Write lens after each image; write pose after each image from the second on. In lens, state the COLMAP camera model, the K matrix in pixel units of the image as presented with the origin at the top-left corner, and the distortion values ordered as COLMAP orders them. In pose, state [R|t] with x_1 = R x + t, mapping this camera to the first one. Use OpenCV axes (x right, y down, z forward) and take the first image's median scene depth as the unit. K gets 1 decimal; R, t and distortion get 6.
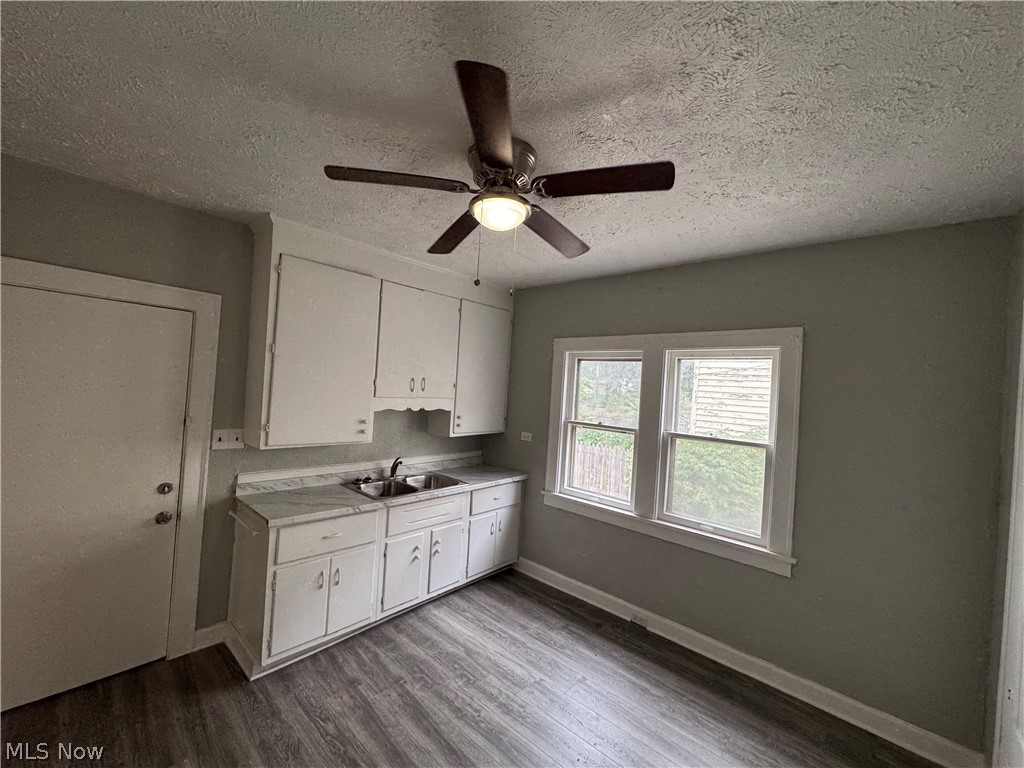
lens RADIAL K [[410.6, 0, 513.2], [0, 410.6, 382.1], [0, 0, 1]] dist [-0.001549, 0.000138]
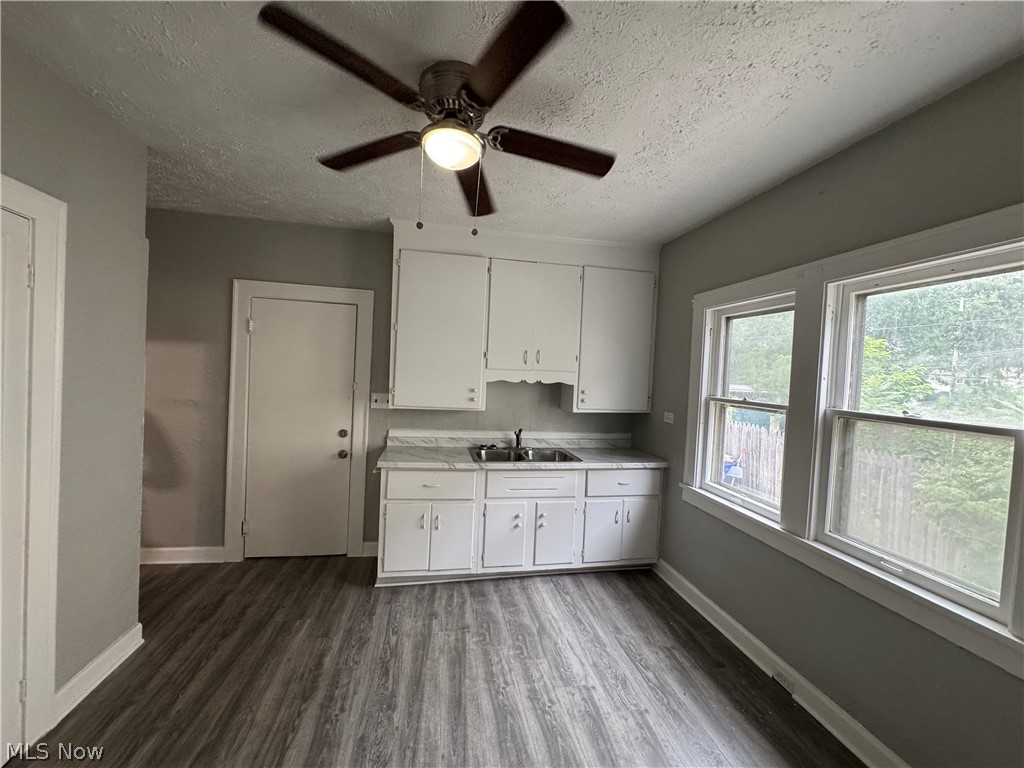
lens RADIAL K [[410.6, 0, 513.2], [0, 410.6, 382.1], [0, 0, 1]] dist [-0.001549, 0.000138]
pose [[0.800994, -0.010244, -0.598585, 0.379070], [0.012668, 0.999920, -0.000160, 0.076168], [0.598539, -0.007455, 0.801059, 0.188262]]
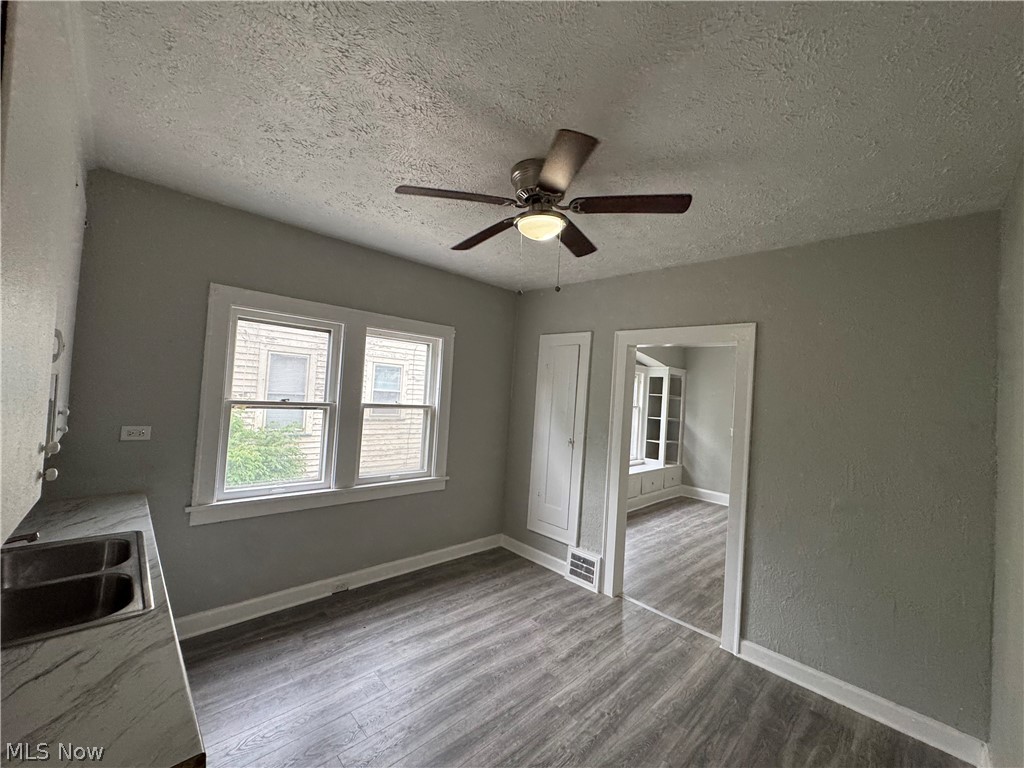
lens RADIAL K [[410.6, 0, 513.2], [0, 410.6, 382.1], [0, 0, 1]] dist [-0.001549, 0.000138]
pose [[0.069691, -0.041000, 0.996726, -0.705048], [-0.078569, 0.995826, 0.046457, -0.015788], [-0.994470, -0.081550, 0.066179, 0.570177]]
